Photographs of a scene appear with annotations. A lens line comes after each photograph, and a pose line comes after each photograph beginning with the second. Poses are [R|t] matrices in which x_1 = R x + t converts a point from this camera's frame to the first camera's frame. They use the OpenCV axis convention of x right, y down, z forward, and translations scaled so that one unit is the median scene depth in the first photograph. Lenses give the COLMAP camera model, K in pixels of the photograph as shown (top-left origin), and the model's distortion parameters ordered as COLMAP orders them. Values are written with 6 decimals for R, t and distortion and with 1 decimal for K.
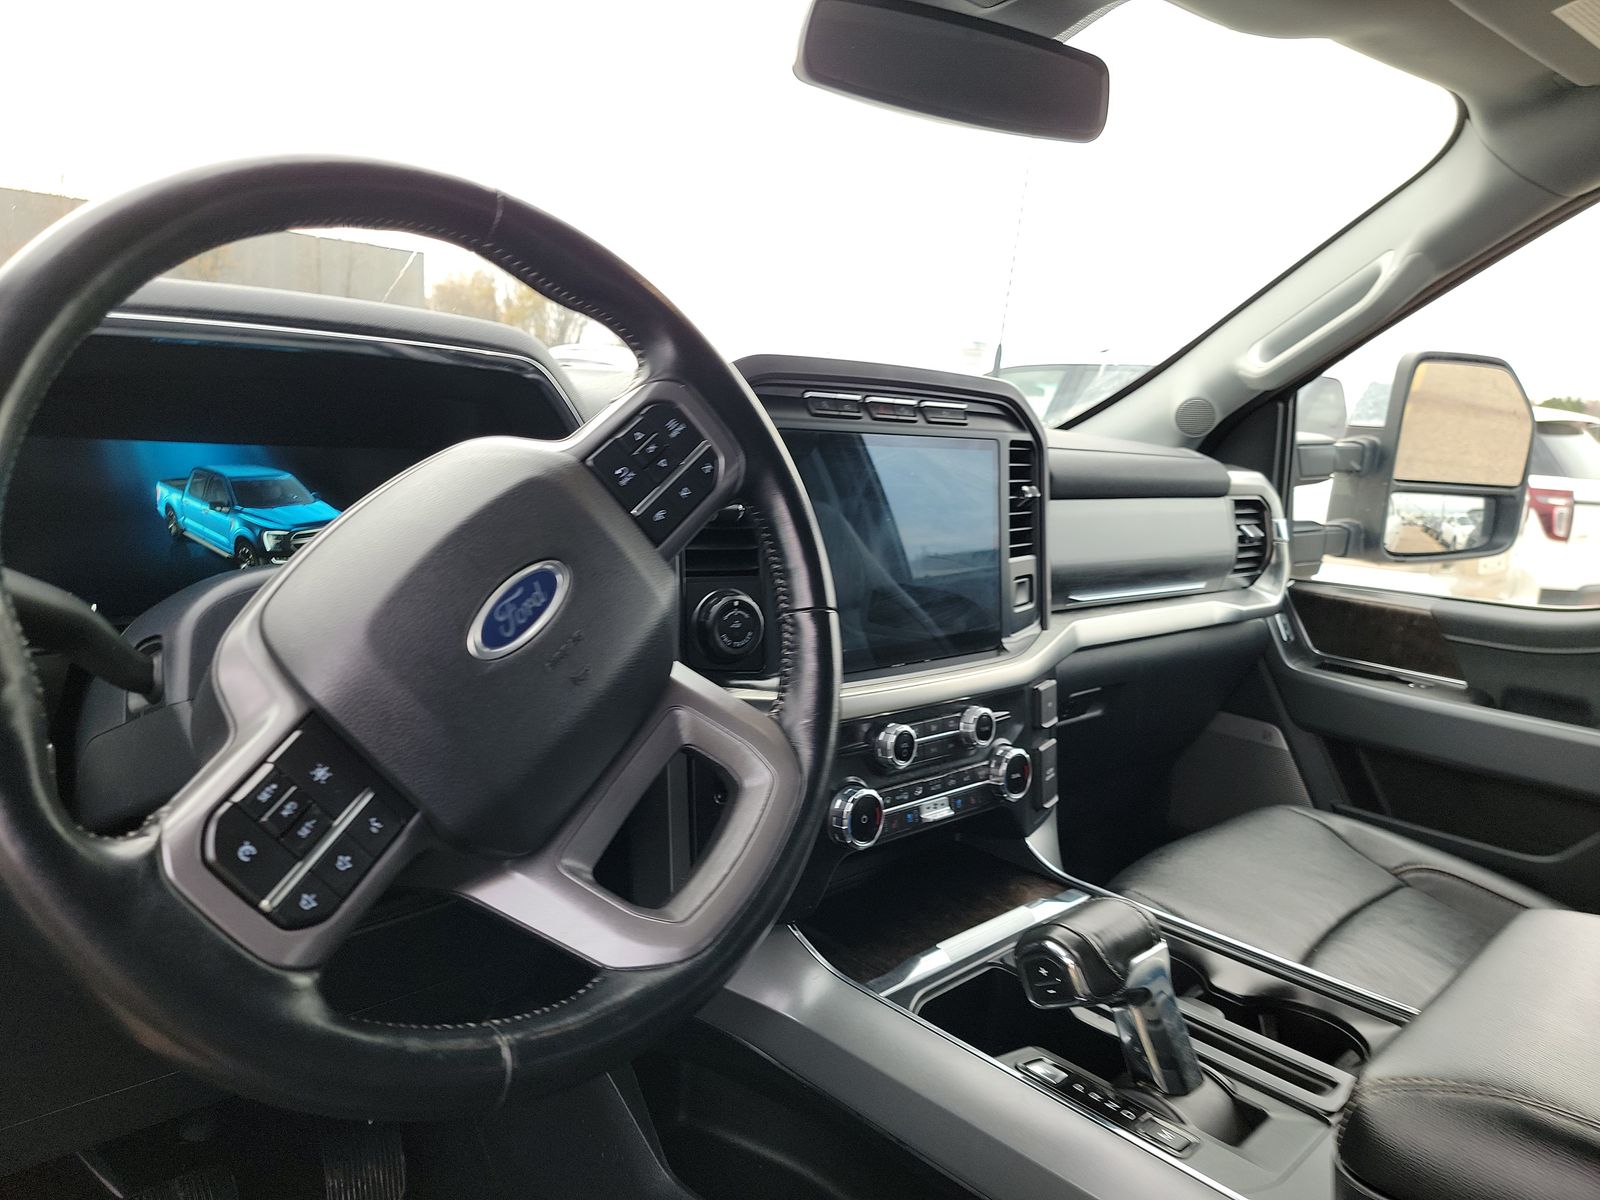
lens RADIAL K [[1106.0, 0, 773.8], [0, 1106.0, 592.7], [0, 0, 1]] dist [0.067397, -0.046824]
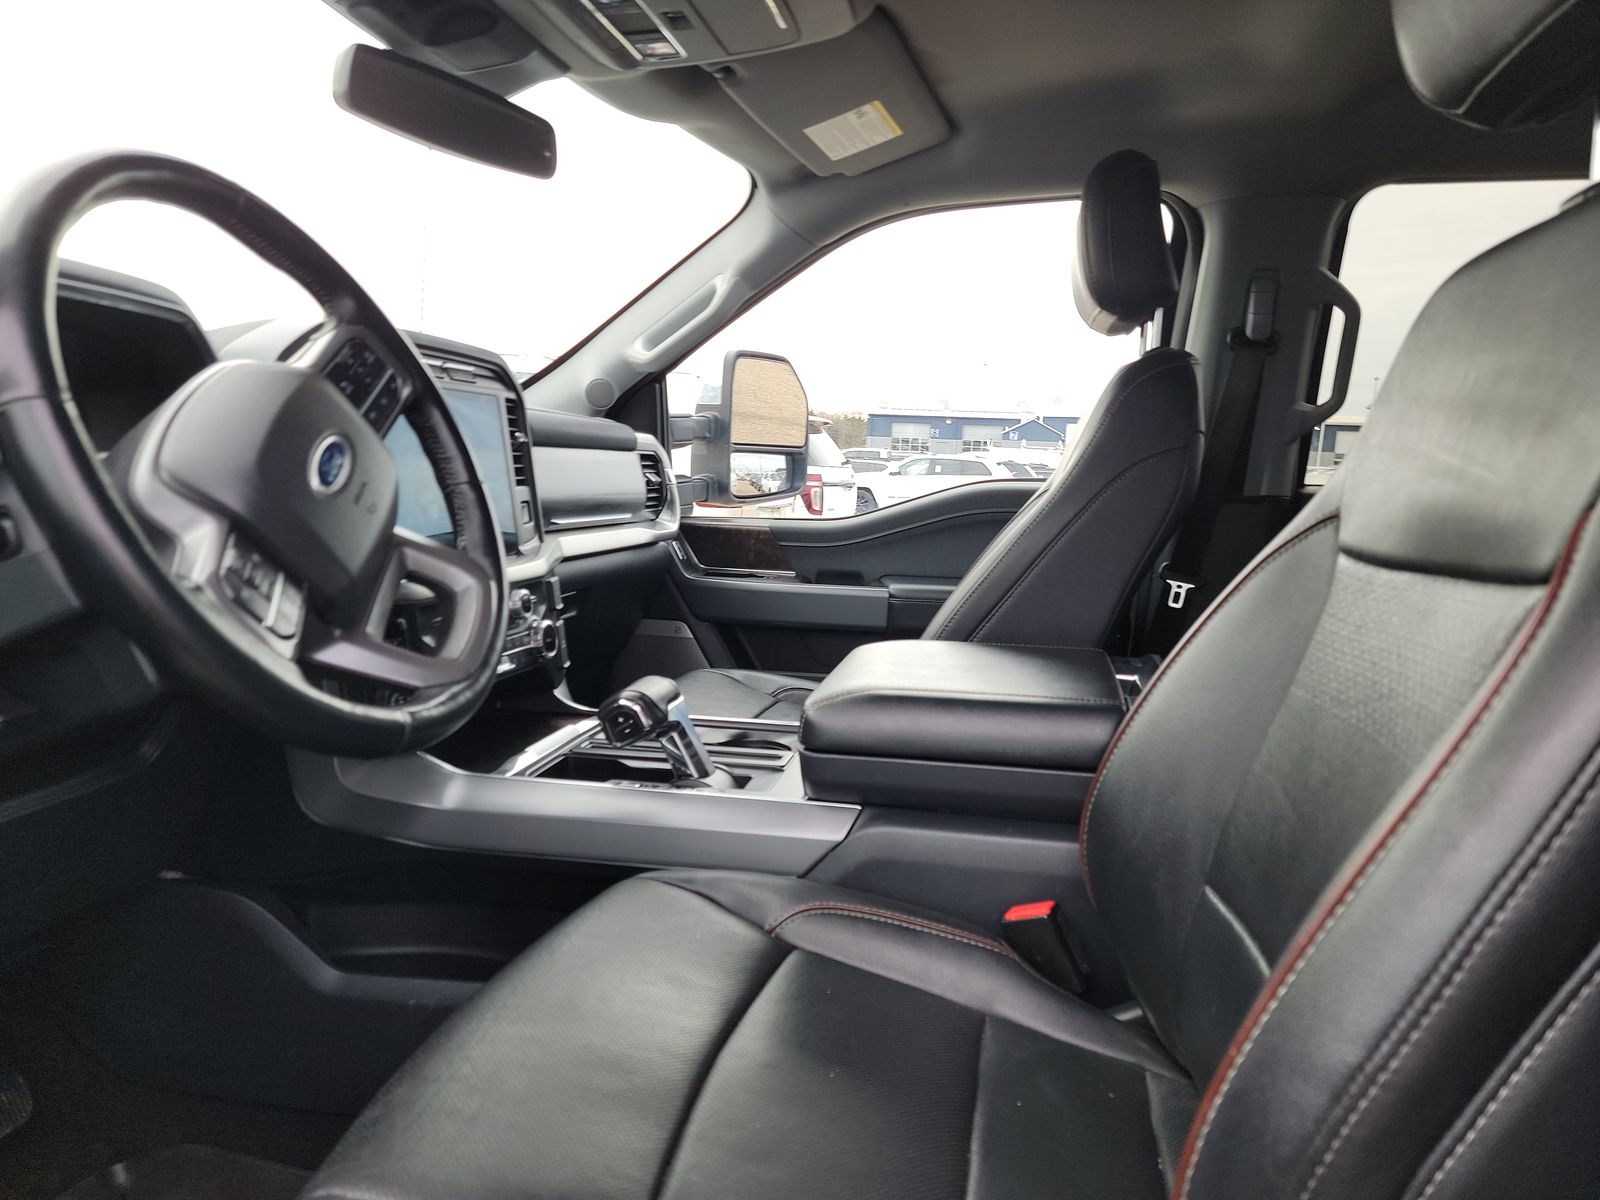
lens RADIAL K [[1106.0, 0, 794.7], [0, 1106.0, 601.1], [0, 0, 1]] dist [0.067397, -0.046824]
pose [[0.827368, -0.105094, 0.551740, -0.209861], [0.106527, 0.993870, 0.029567, 0.082069], [-0.551465, 0.034312, 0.833492, -0.228707]]
